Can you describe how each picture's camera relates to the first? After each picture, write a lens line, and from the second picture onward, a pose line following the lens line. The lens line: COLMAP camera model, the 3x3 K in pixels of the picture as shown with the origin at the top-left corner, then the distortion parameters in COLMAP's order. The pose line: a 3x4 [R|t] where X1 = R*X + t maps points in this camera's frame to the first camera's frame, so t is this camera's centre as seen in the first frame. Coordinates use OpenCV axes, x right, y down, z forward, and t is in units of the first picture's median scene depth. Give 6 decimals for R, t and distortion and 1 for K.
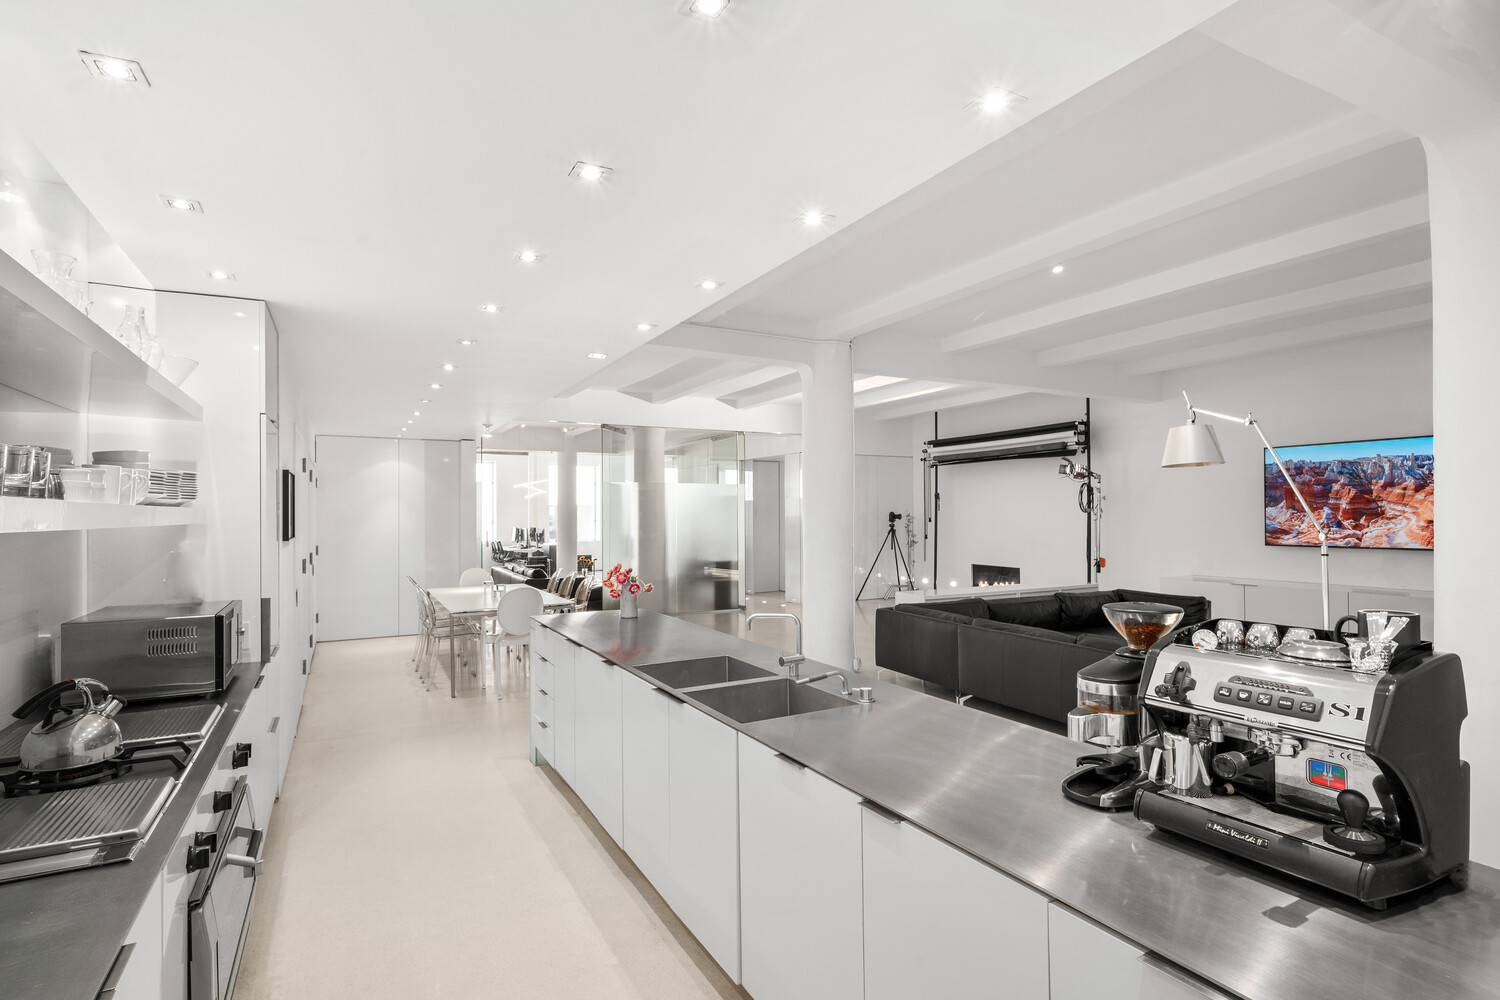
lens RADIAL K [[724.5, 0, 701.3], [0, 724.5, 504.6], [0, 0, 1]] dist [-0.001362, 0.000726]
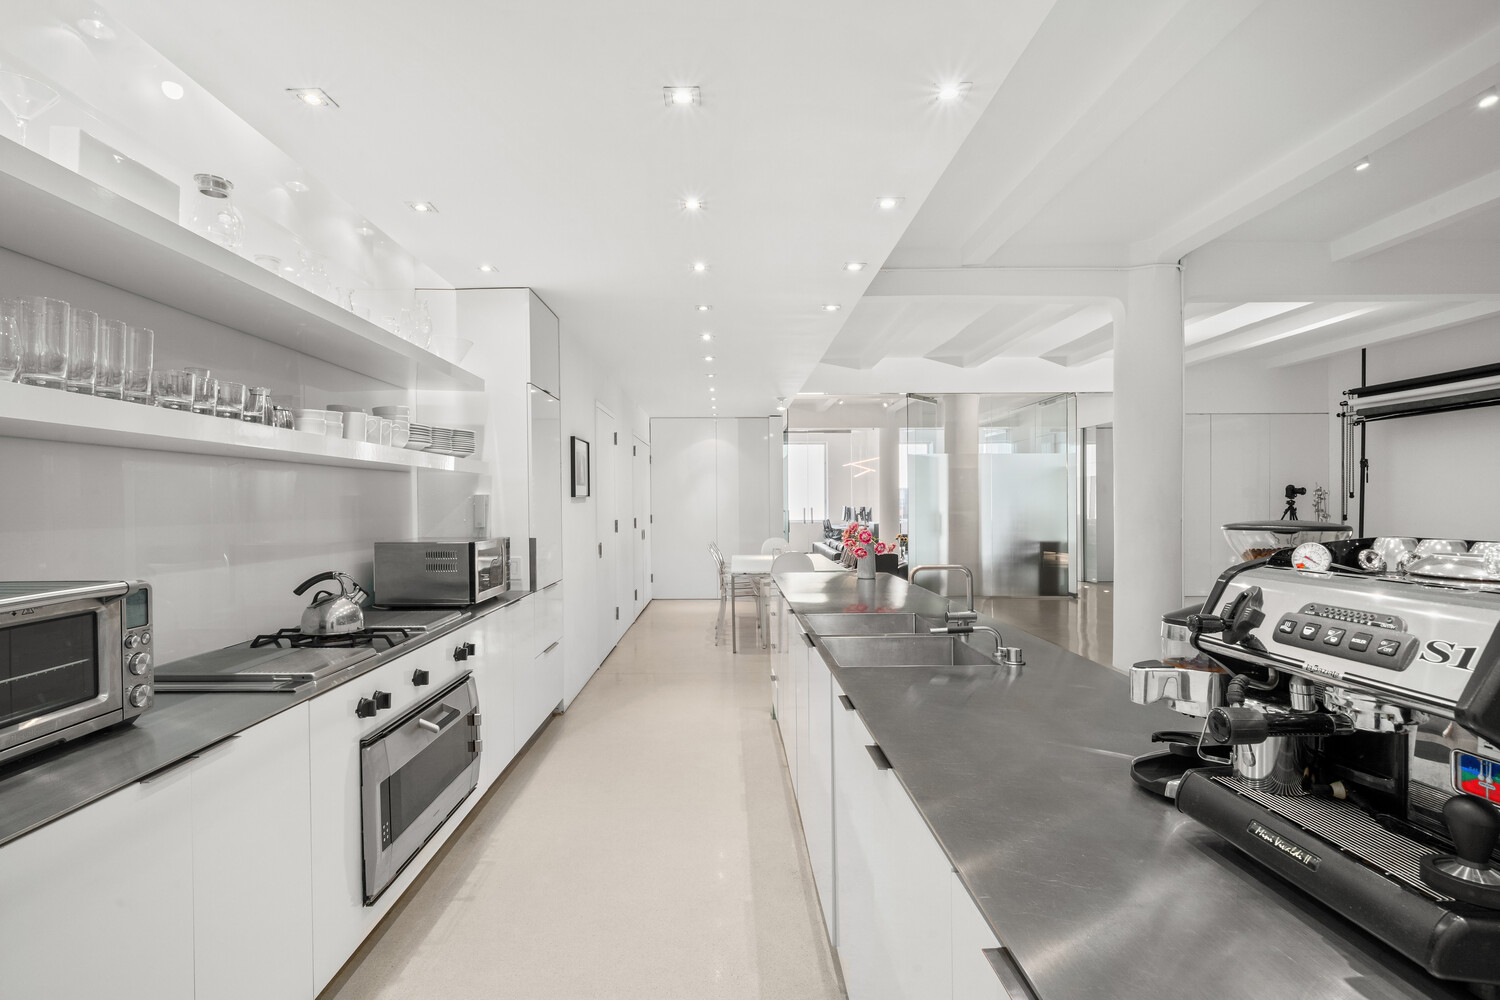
lens RADIAL K [[724.5, 0, 701.3], [0, 724.5, 504.6], [0, 0, 1]] dist [-0.001362, 0.000726]
pose [[0.887732, 0.010127, -0.460248, 0.198536], [-0.000334, 0.999772, 0.021354, 0.048797], [0.460360, -0.018803, 0.887533, 0.069001]]
